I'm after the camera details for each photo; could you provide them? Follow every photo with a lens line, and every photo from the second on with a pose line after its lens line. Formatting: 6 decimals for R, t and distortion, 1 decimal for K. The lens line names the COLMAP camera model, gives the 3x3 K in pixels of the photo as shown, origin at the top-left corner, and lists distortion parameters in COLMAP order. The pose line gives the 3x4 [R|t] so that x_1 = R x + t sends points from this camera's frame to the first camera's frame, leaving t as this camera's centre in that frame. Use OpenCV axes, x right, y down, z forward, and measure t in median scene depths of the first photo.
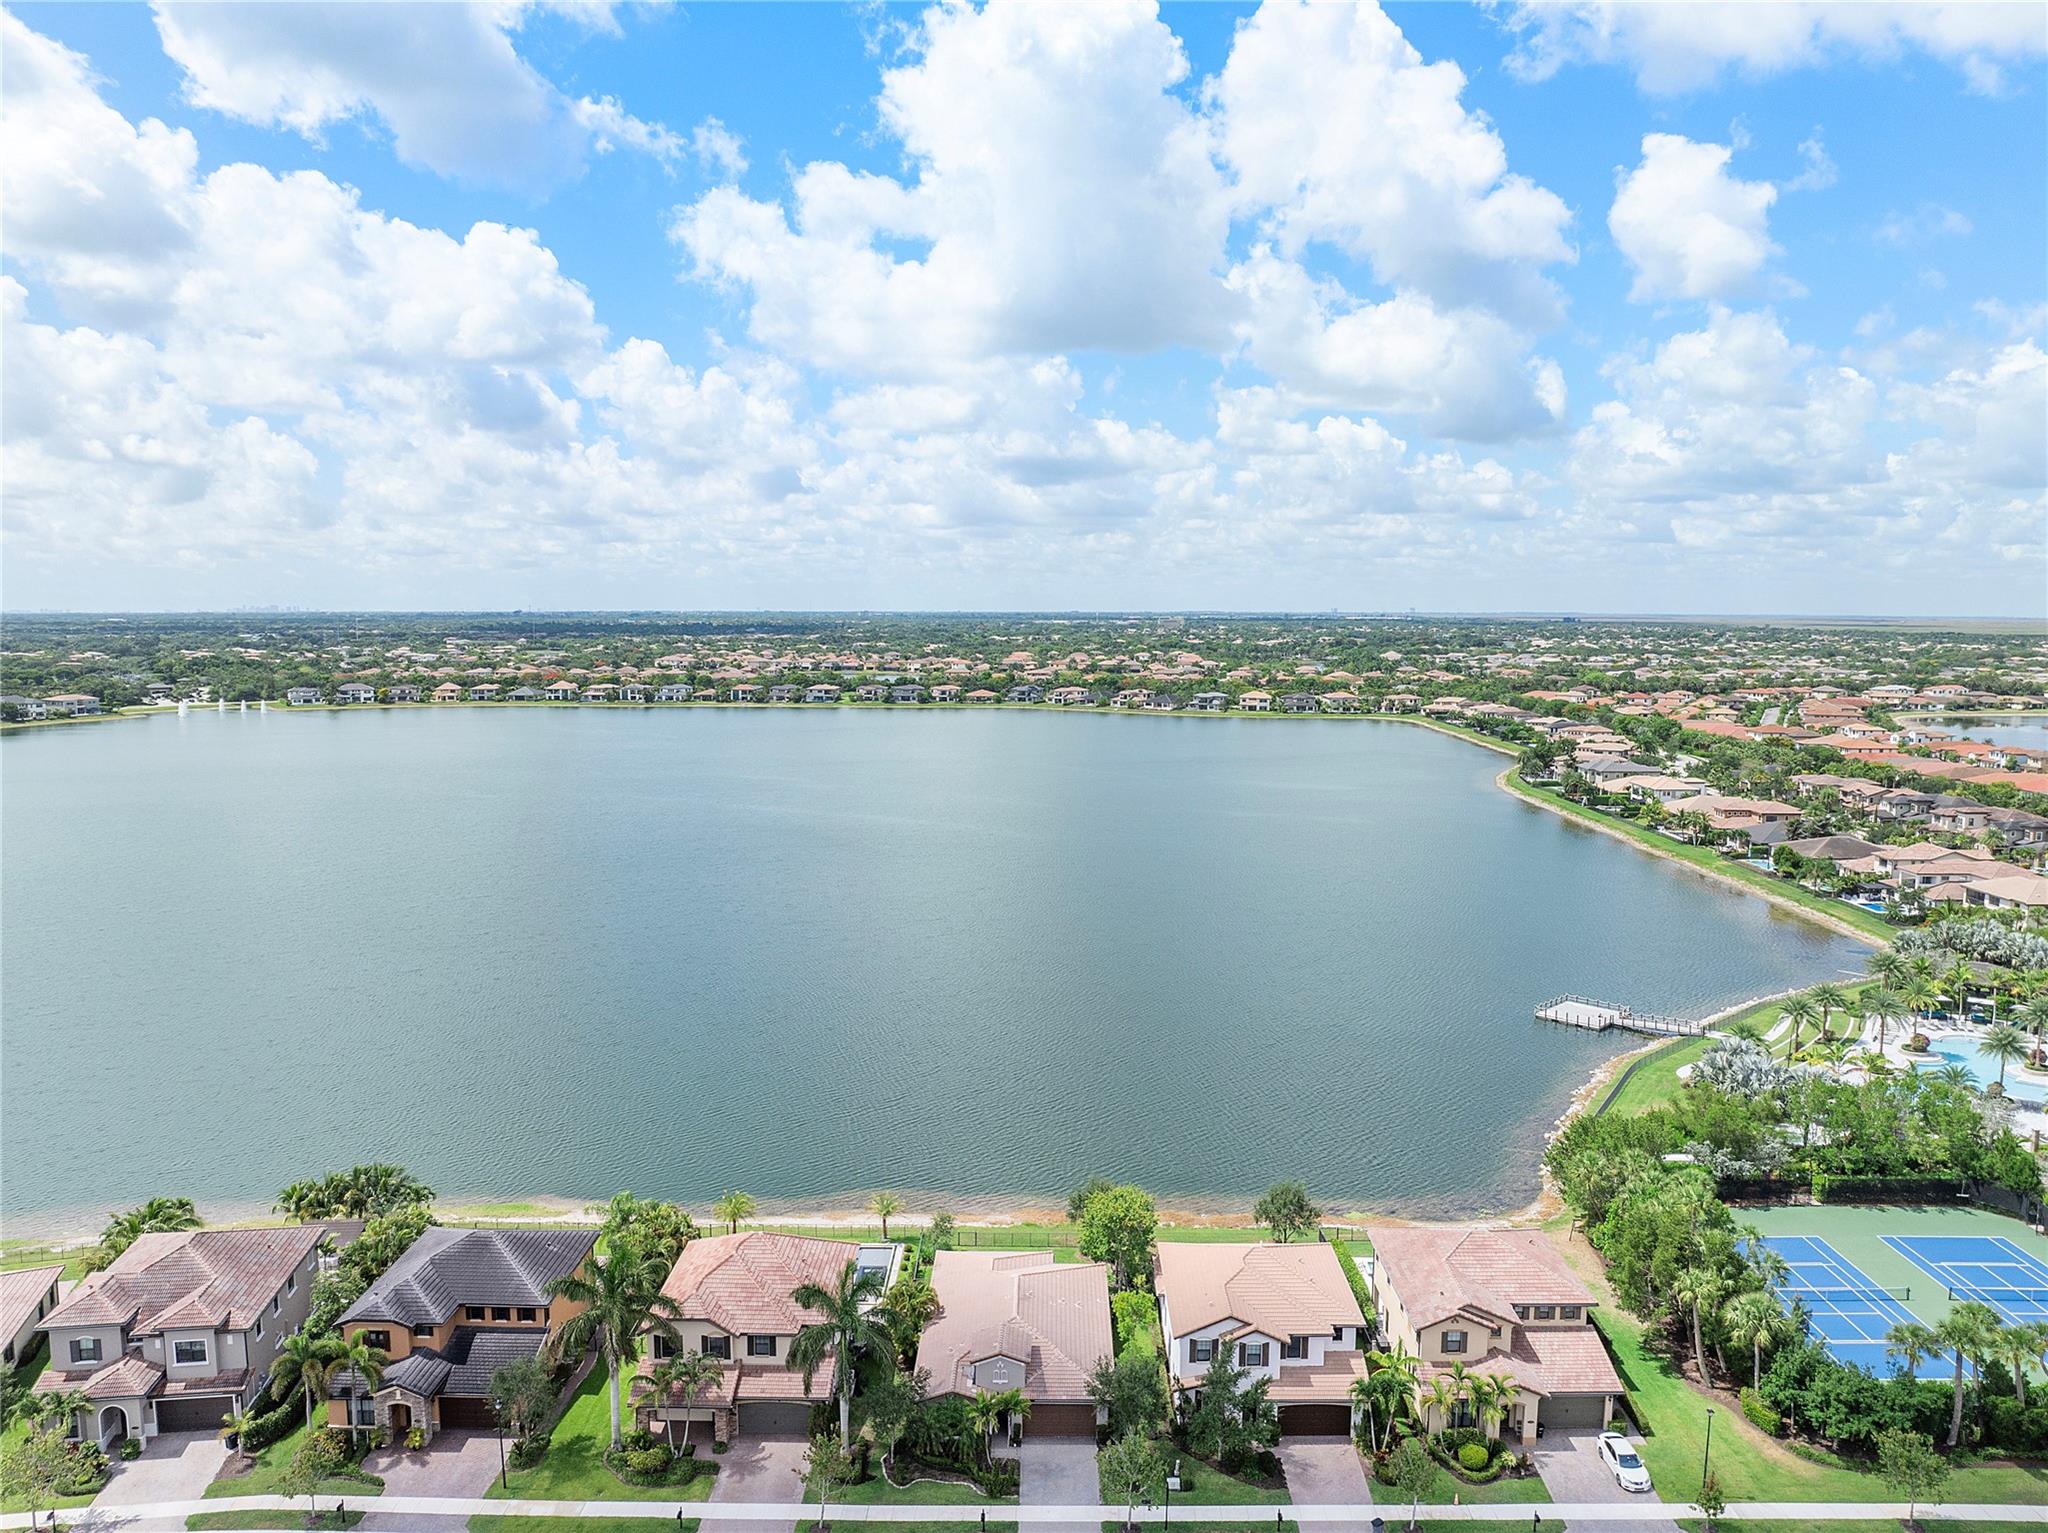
lens RADIAL K [[1469.3, 0, 1033.6], [0, 1469.3, 766.8], [0, 0, 1]] dist [-0.069676, 0.036166]
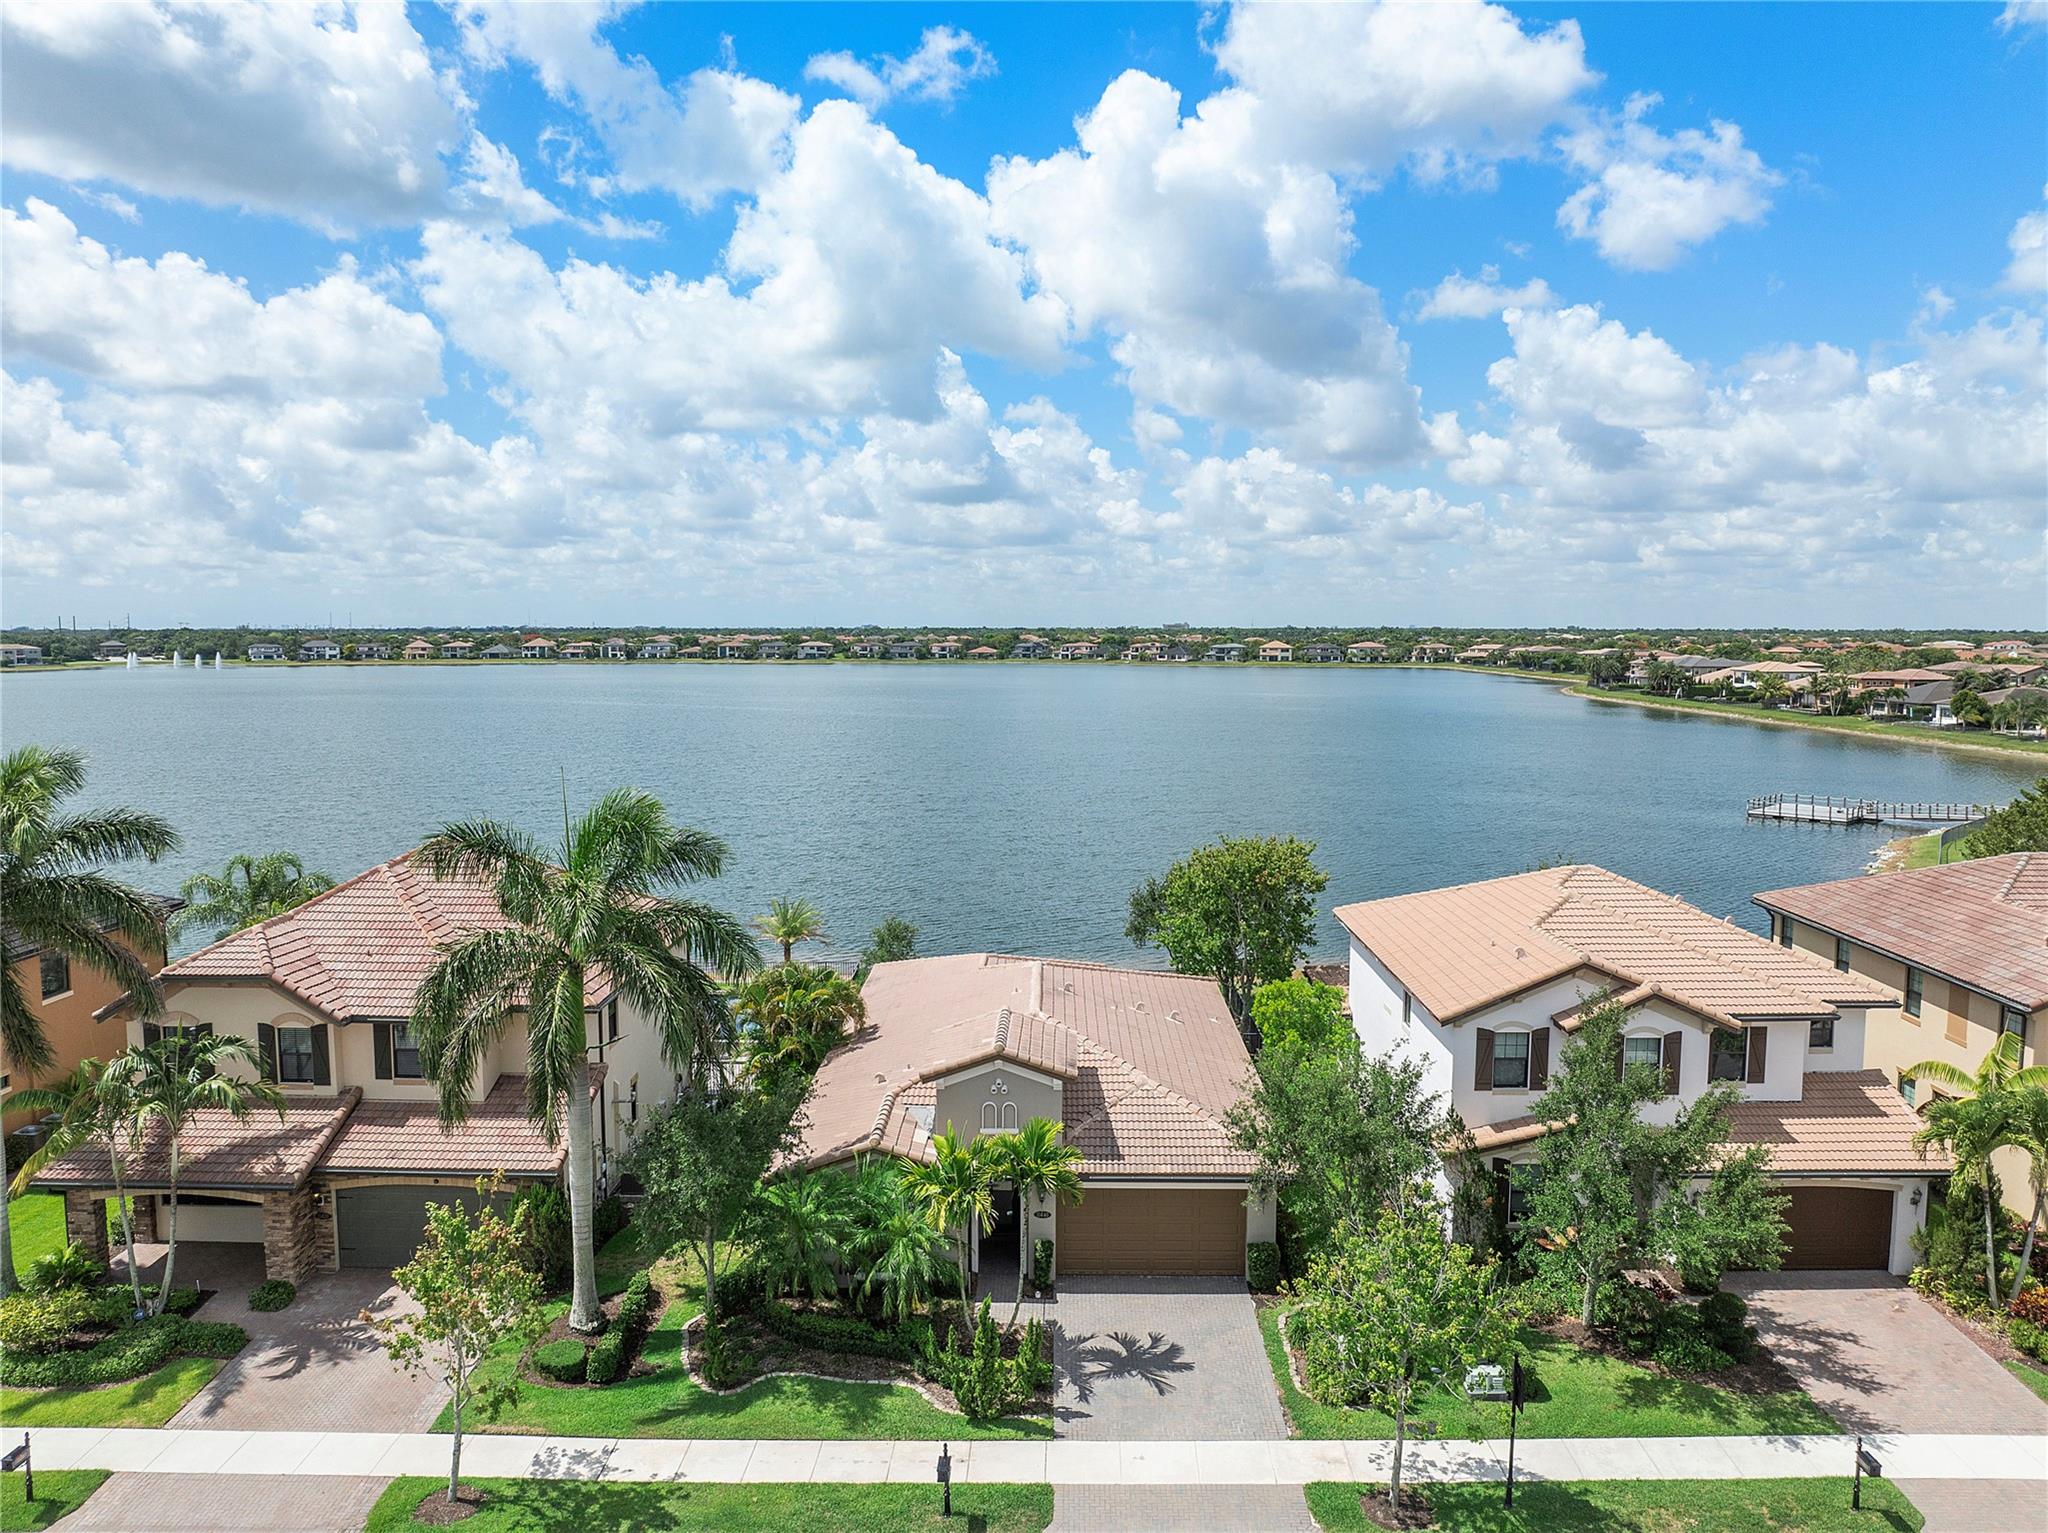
lens RADIAL K [[1469.3, 0, 1033.6], [0, 1469.3, 766.8], [0, 0, 1]] dist [-0.069676, 0.036166]
pose [[0.999998, 0.000049, -0.002204, -0.012778], [-0.000065, 0.999973, -0.007372, 0.323760], [0.002204, 0.007372, 0.999970, 0.599965]]
